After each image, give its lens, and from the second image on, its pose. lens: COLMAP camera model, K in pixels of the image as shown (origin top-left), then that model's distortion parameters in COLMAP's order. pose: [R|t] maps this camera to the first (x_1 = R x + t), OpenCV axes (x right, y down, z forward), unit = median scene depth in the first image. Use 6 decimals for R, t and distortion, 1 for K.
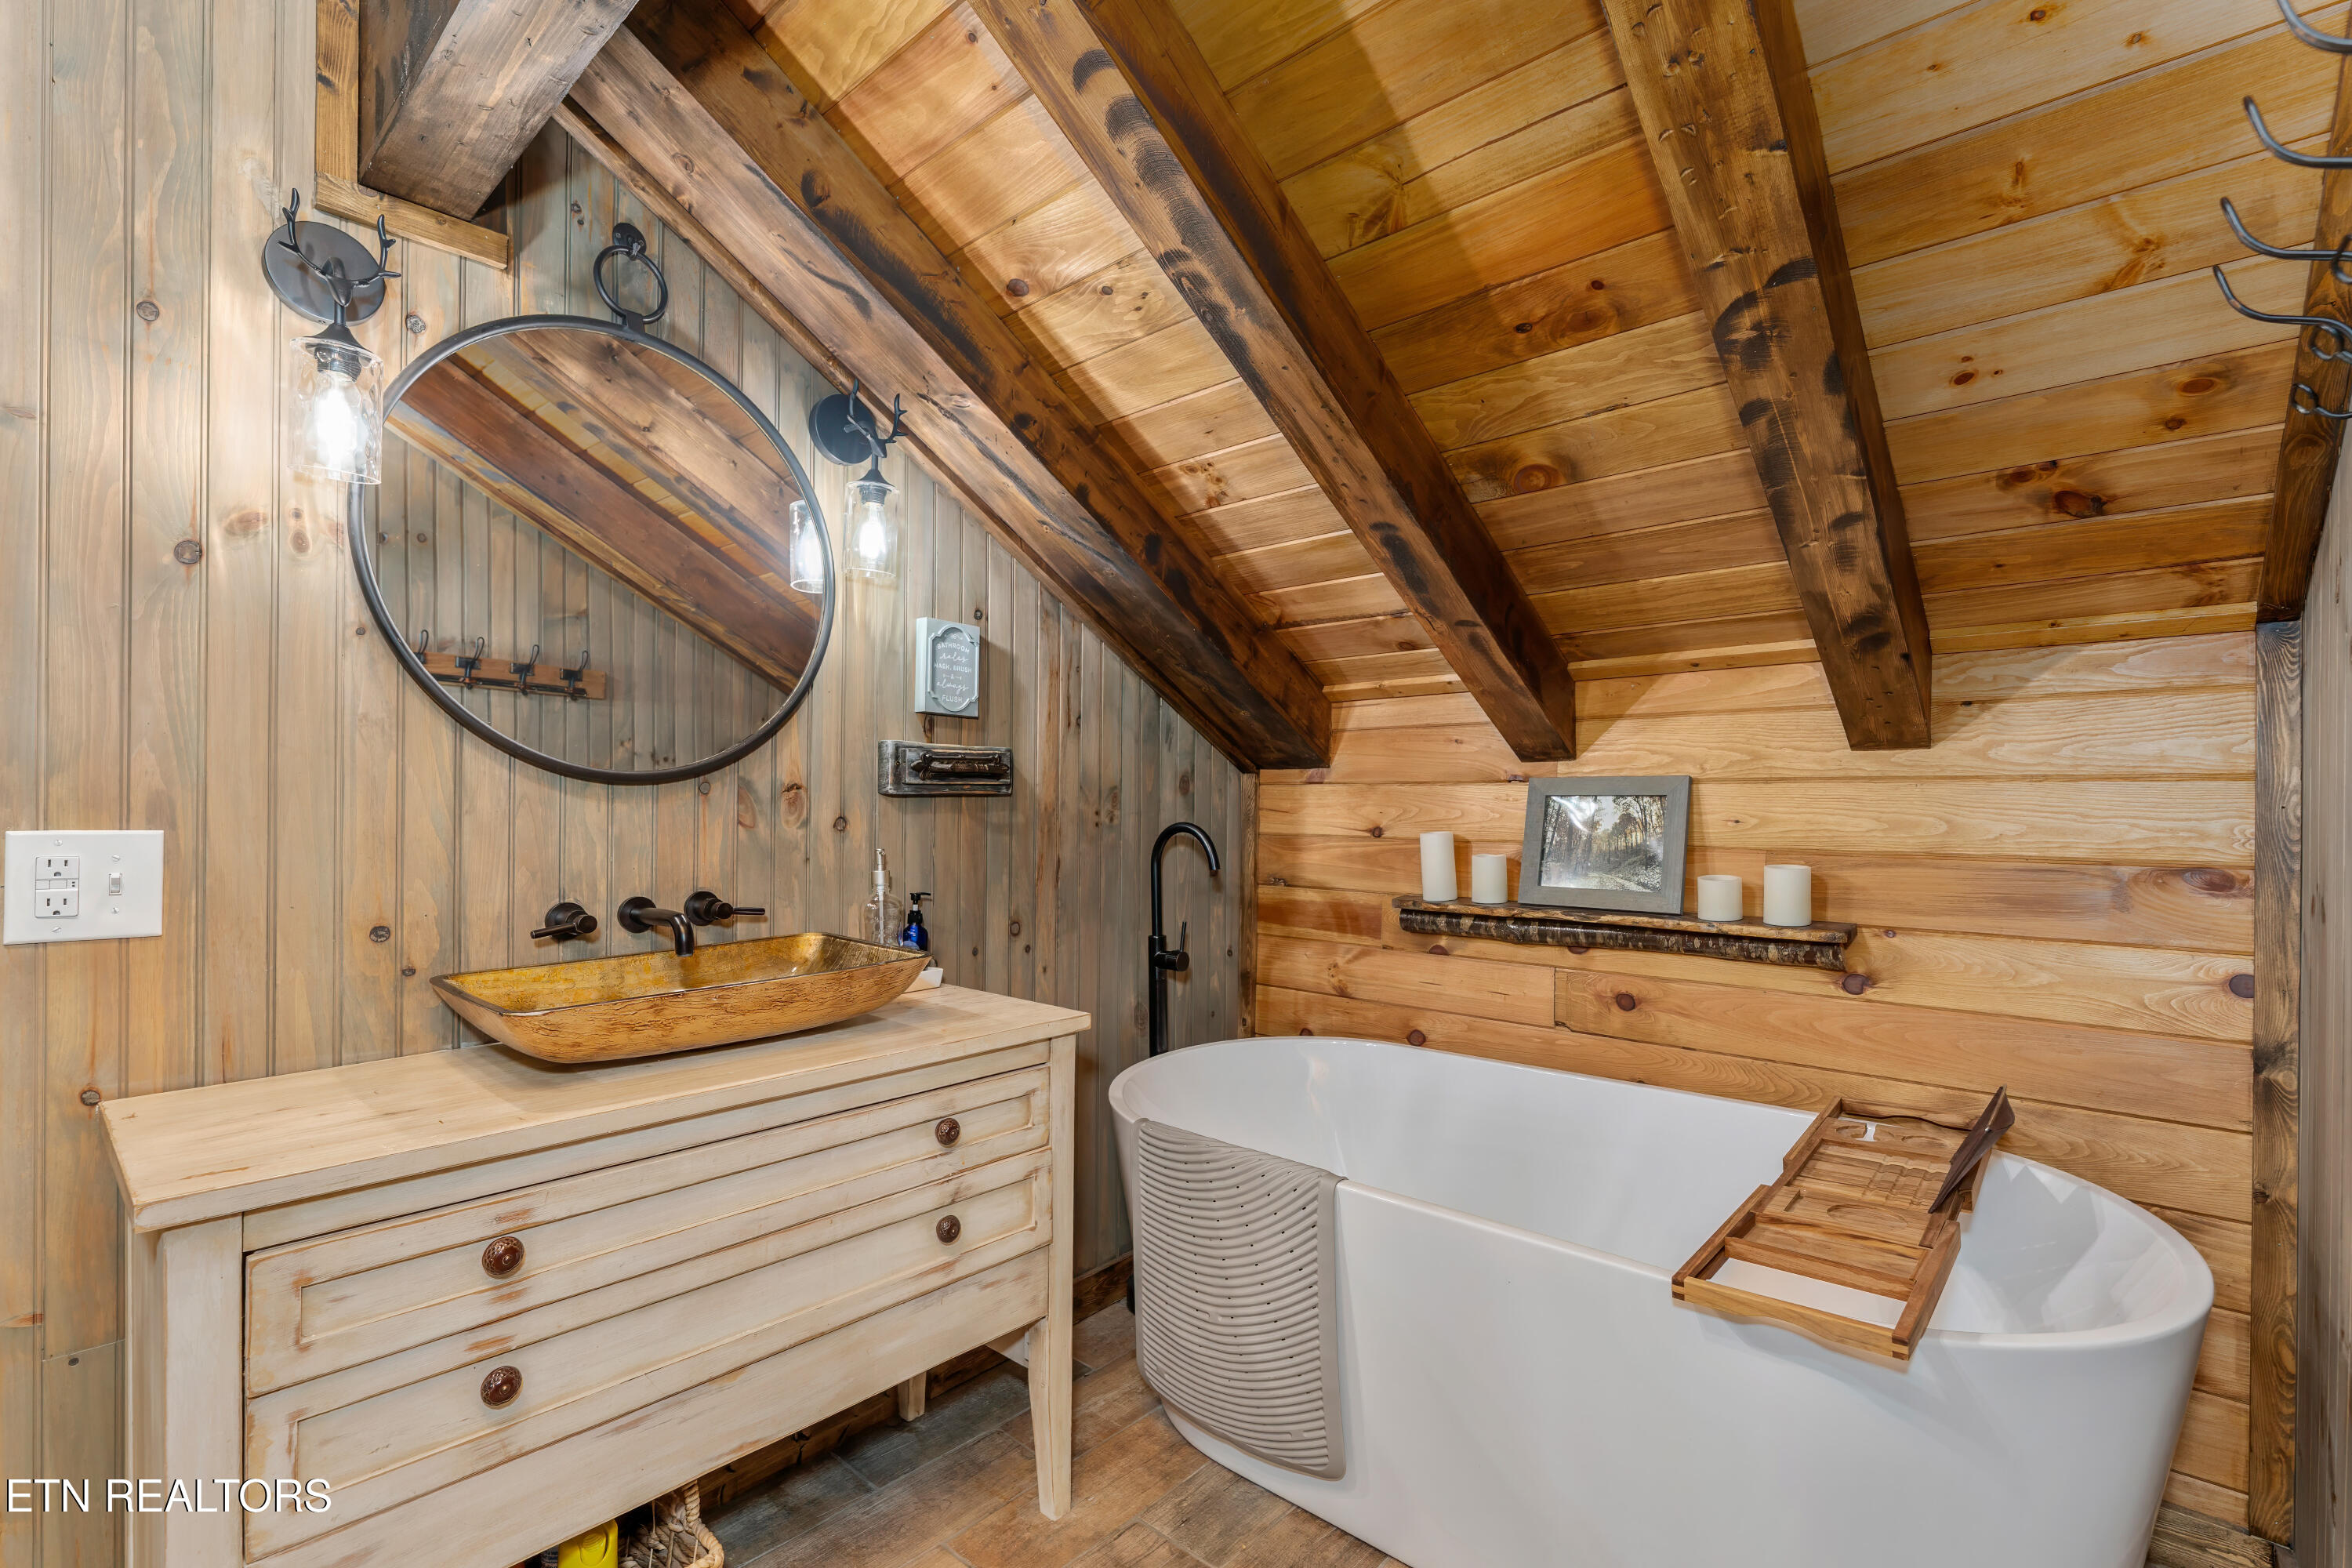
lens RADIAL K [[1034.2, 0, 1175.3], [0, 1034.2, 795.7], [0, 0, 1]] dist [-0.000672, -0.000028]
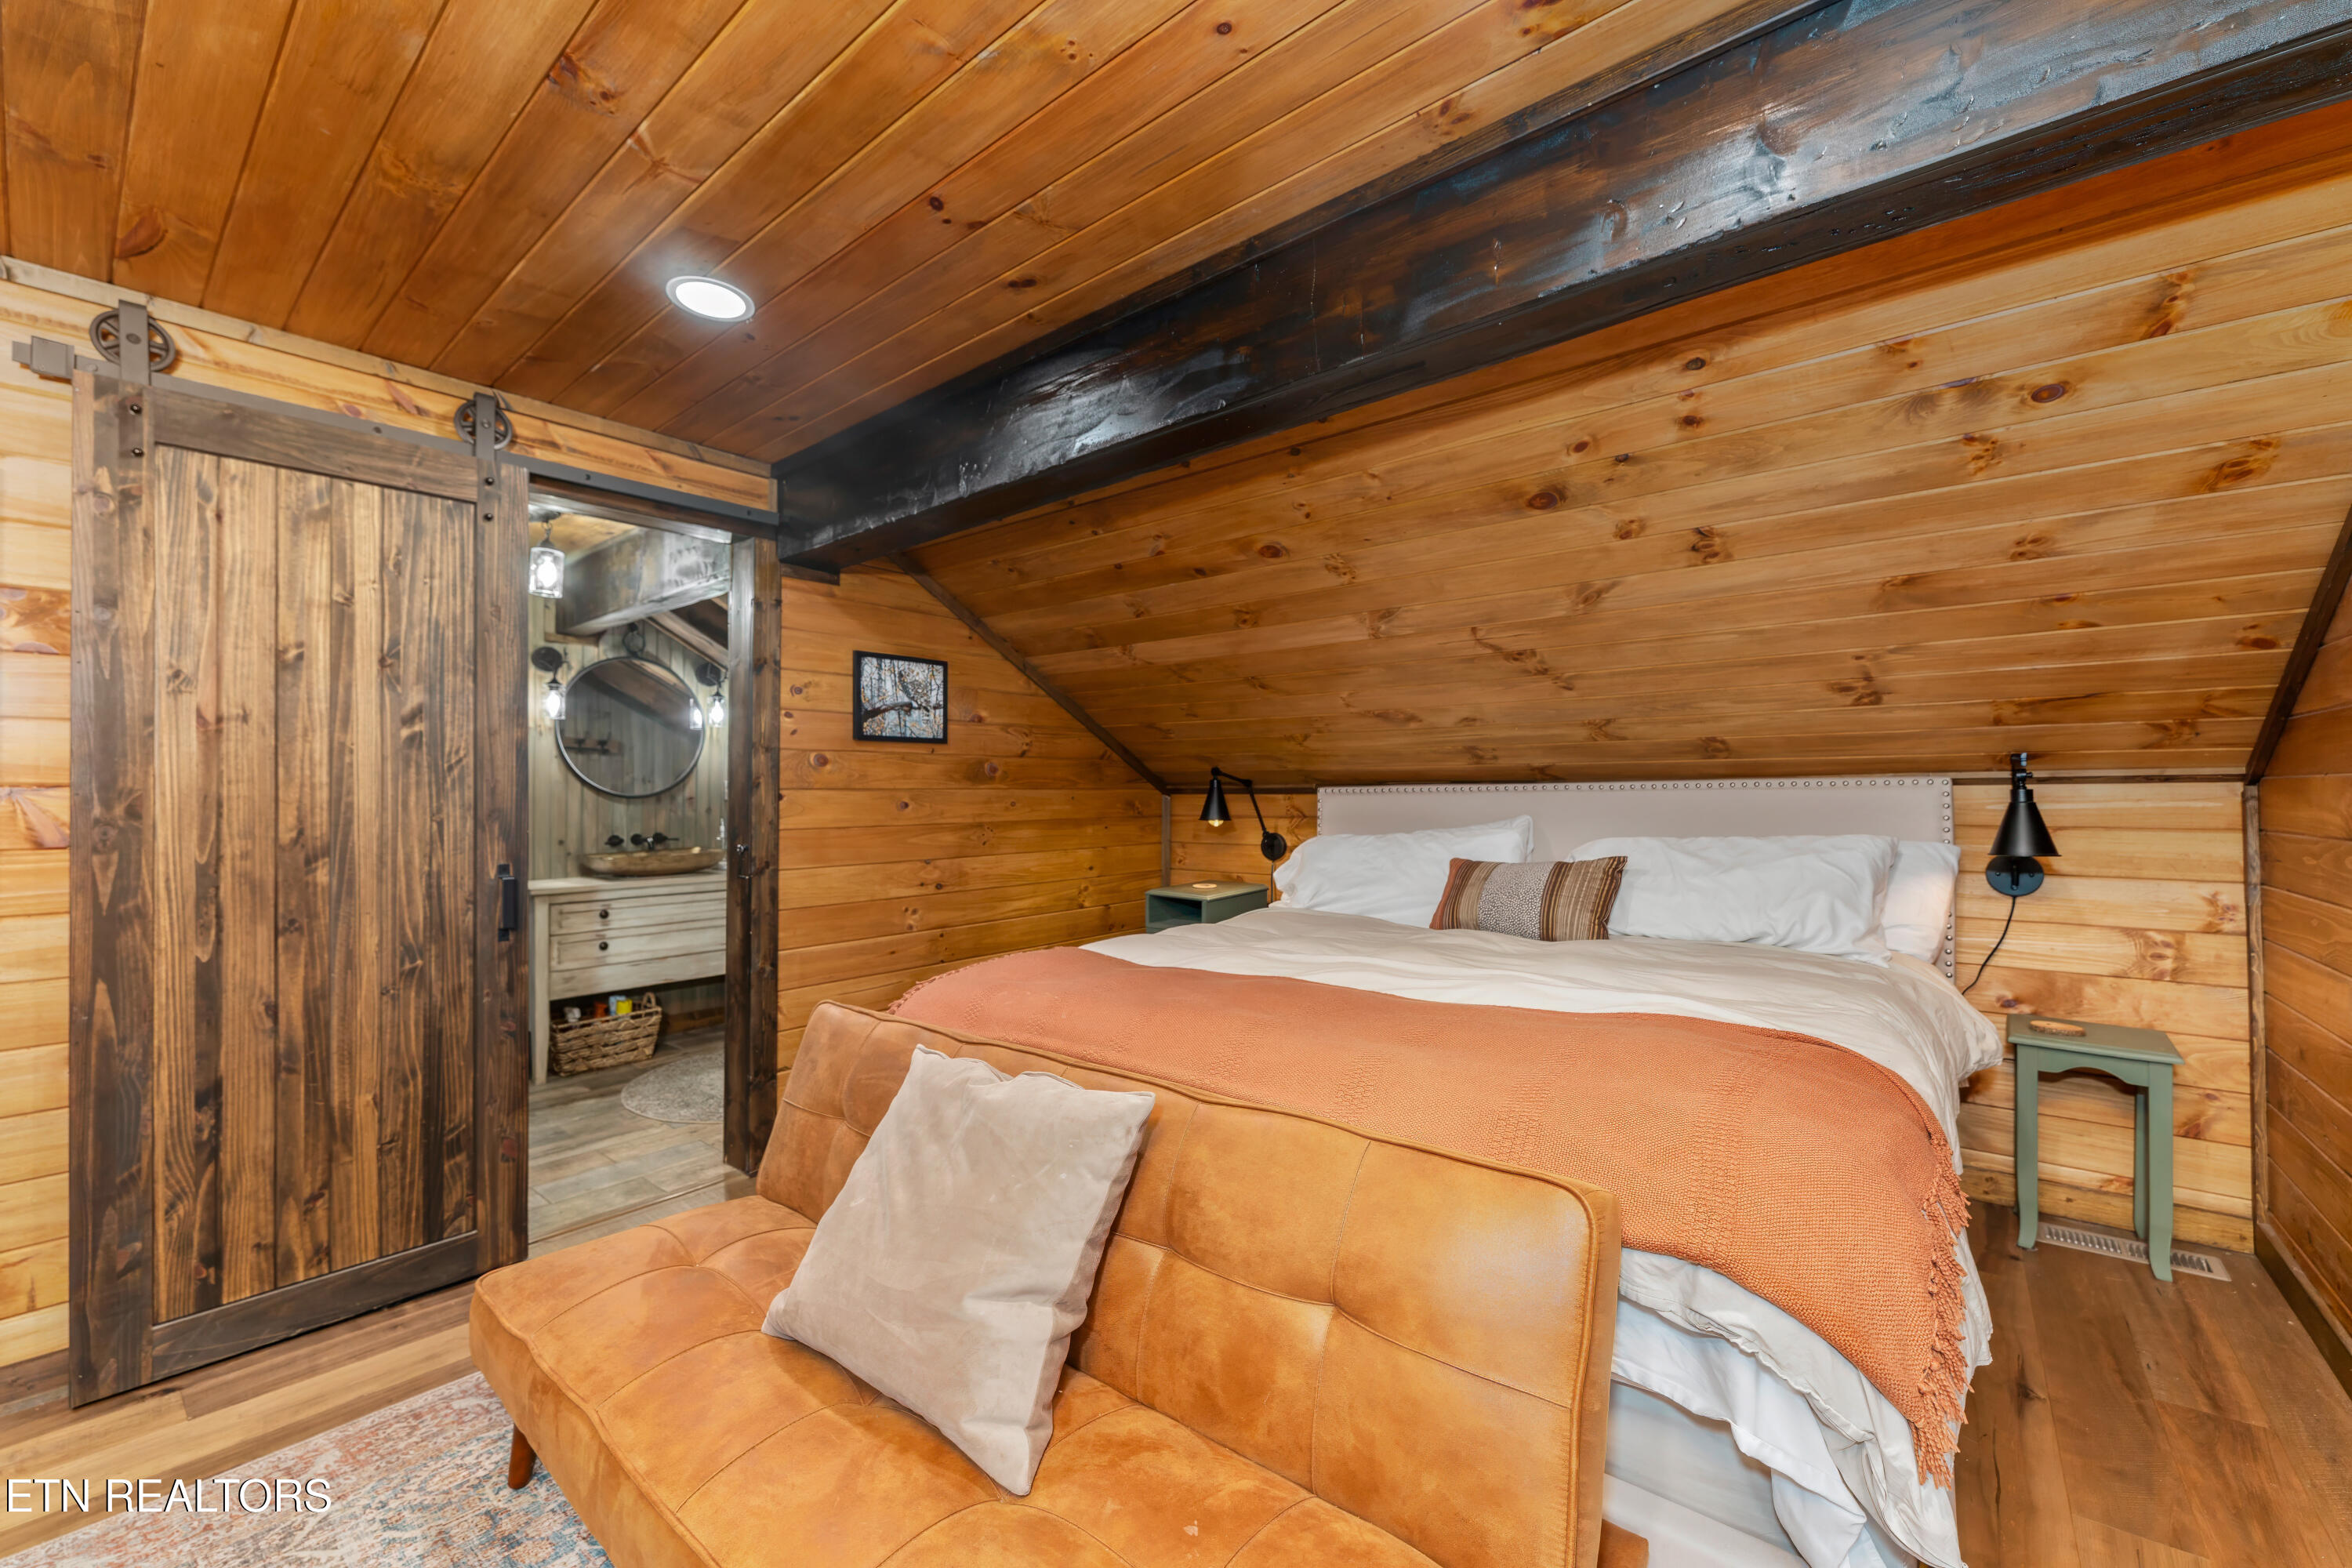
lens RADIAL K [[953.0, 0, 1176.0], [0, 953.0, 787.2], [0, 0, 1]] dist [0.001768, -0.000079]
pose [[0.999255, -0.007951, 0.037768, 1.094465], [0.008220, 0.999942, -0.006968, -0.014372], [-0.037711, 0.007273, 0.999262, -2.122043]]
